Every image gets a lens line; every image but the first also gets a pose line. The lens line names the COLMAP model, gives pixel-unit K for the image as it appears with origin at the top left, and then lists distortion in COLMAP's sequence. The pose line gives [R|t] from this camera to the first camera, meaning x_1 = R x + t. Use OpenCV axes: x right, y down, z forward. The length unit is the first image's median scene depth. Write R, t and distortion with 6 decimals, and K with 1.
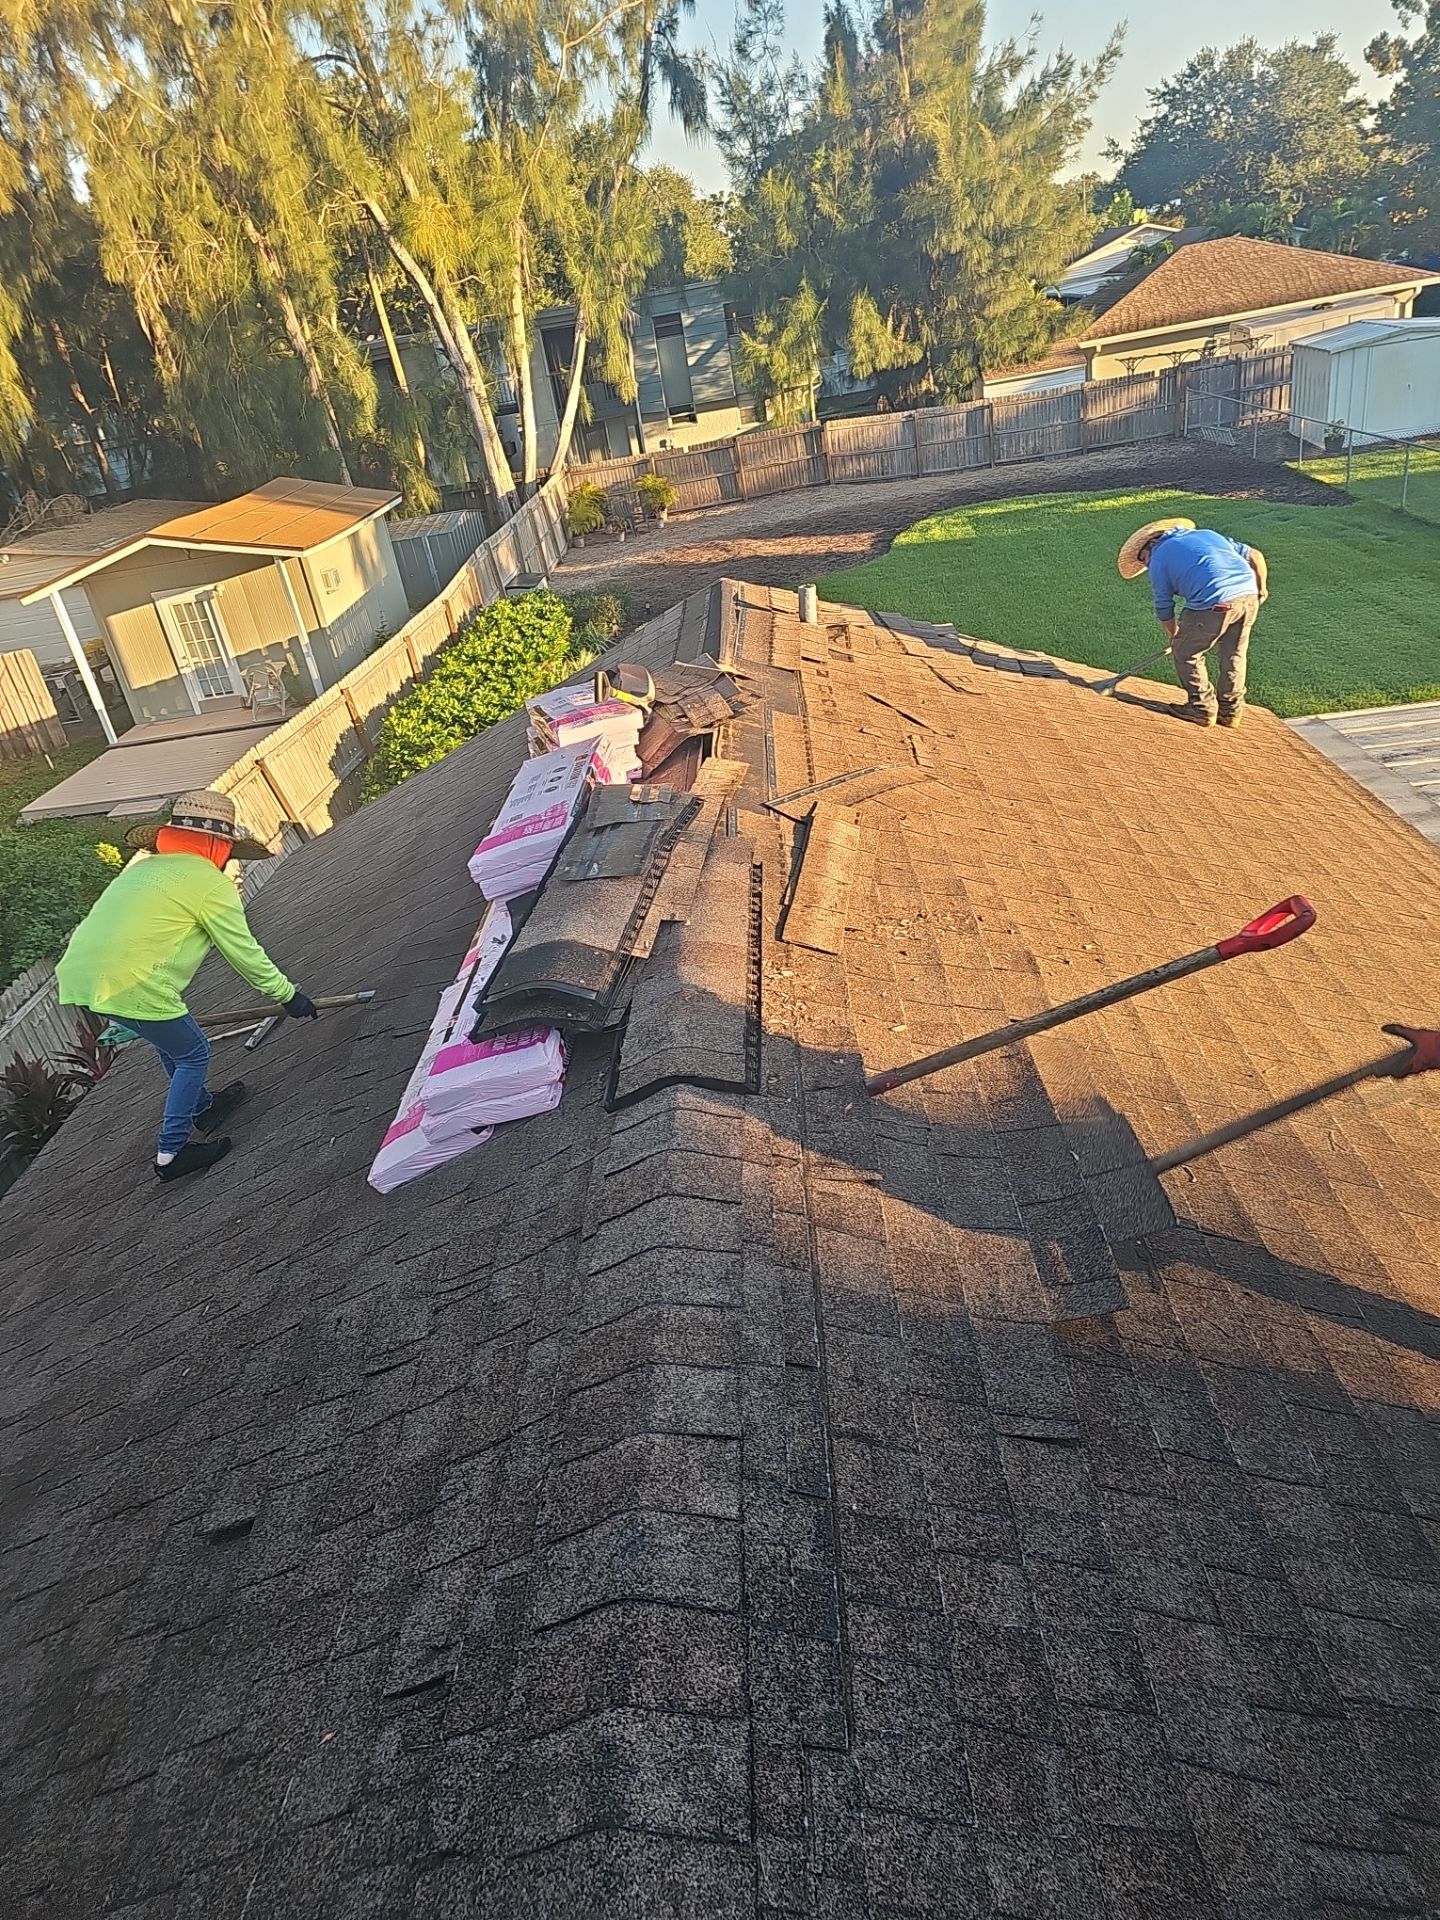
lens RADIAL K [[1223.7, 0, 690.8], [0, 1223.7, 977.8], [0, 0, 1]] dist [0.026239, -0.026678]
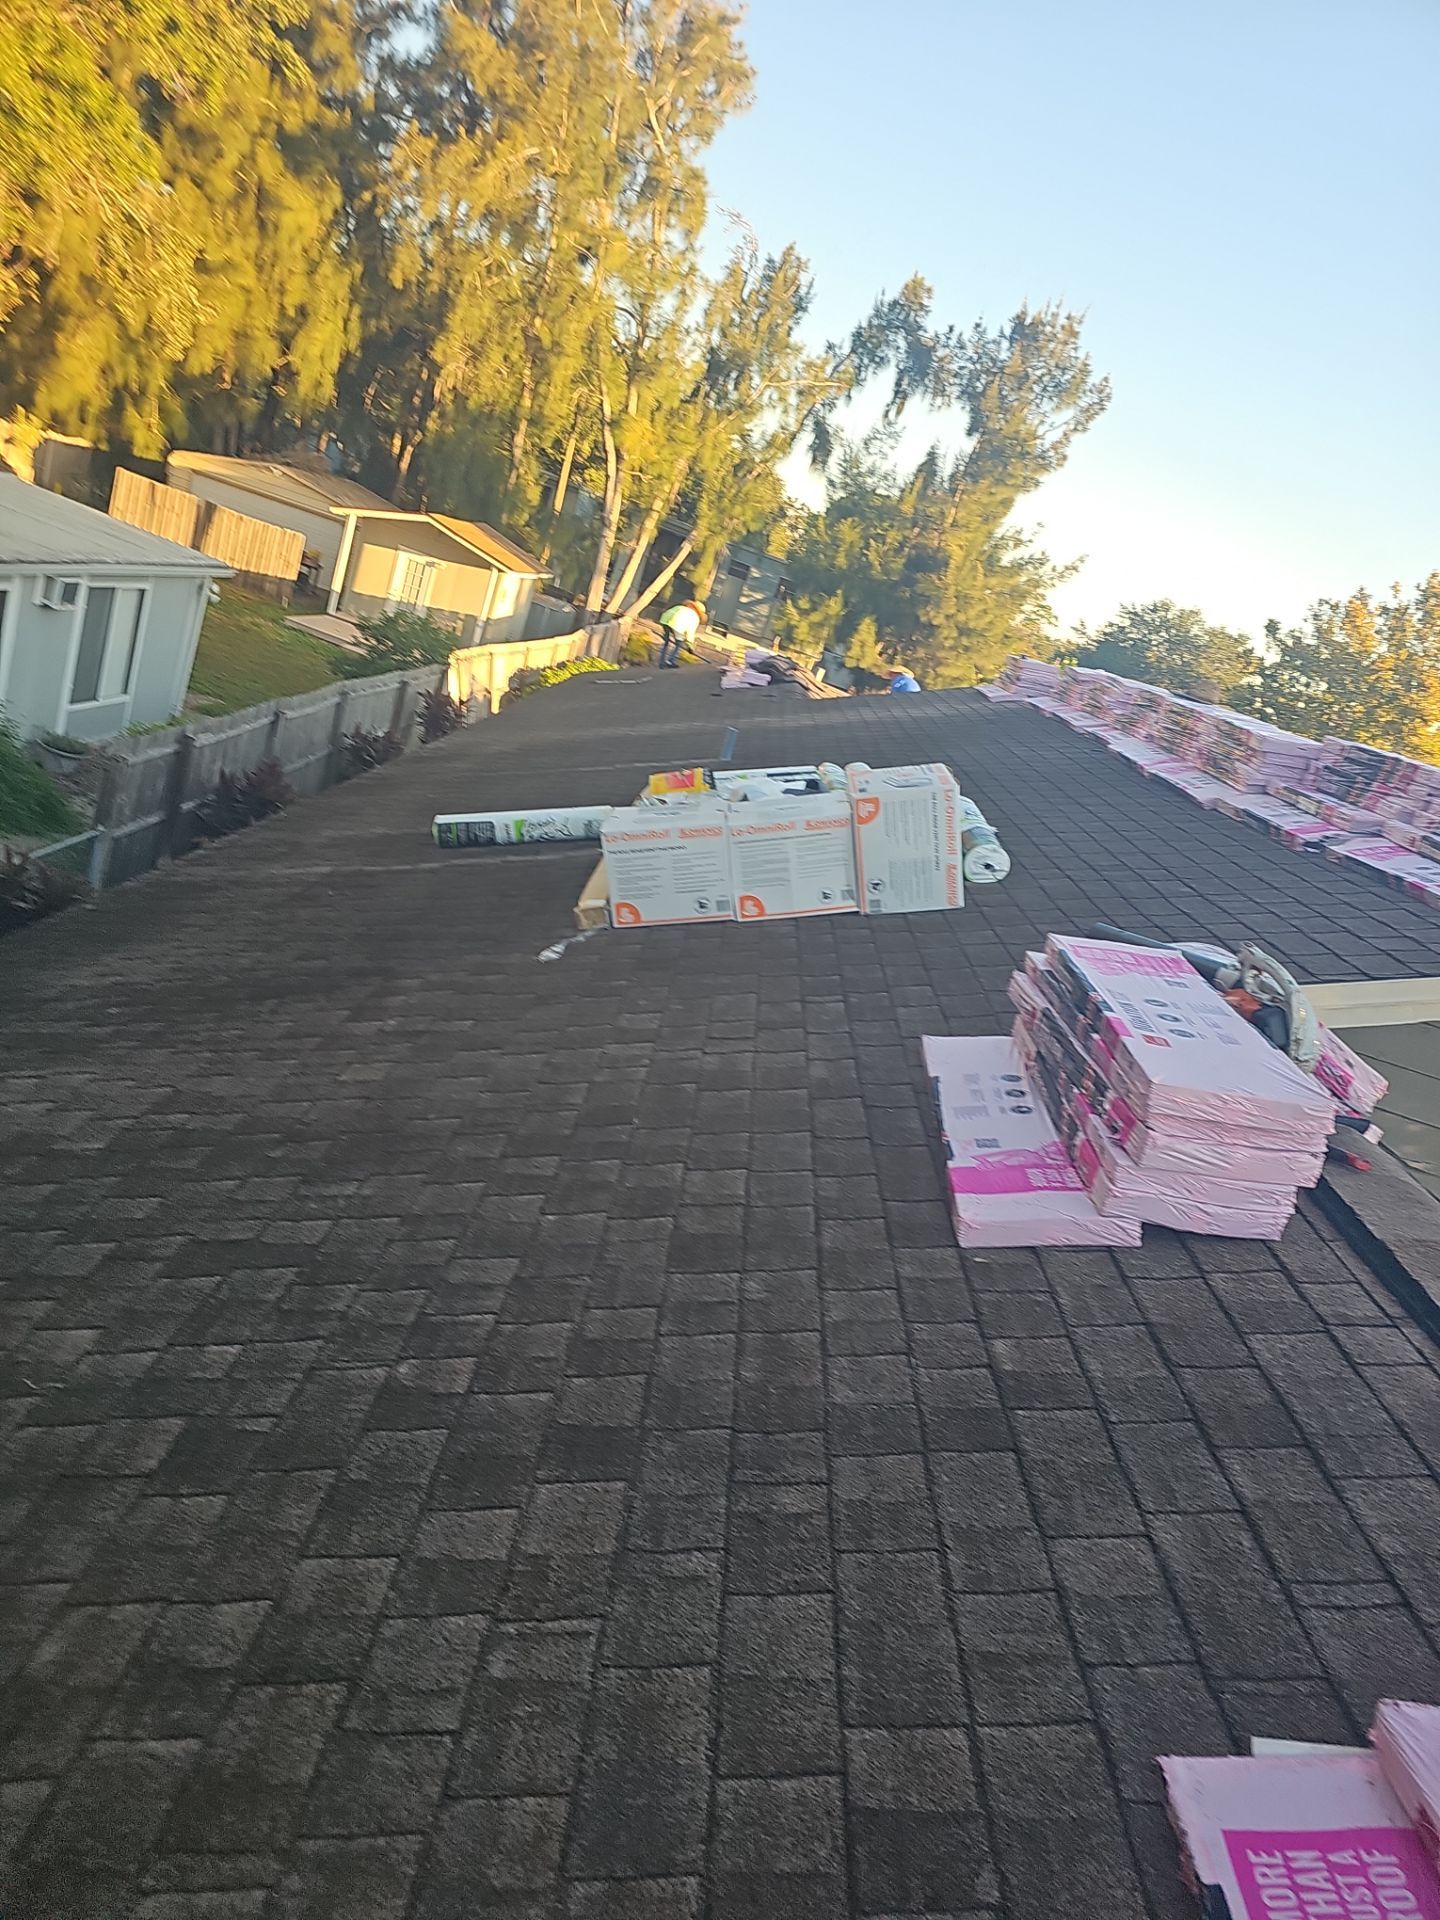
lens RADIAL K [[1223.7, 0, 712.8], [0, 1223.7, 971.4], [0, 0, 1]] dist [0.026239, -0.026678]
pose [[0.882309, 0.450290, 0.137001, -0.037746], [-0.419126, 0.884107, -0.206613, 0.198974], [-0.214159, 0.124876, 0.968784, -0.325153]]
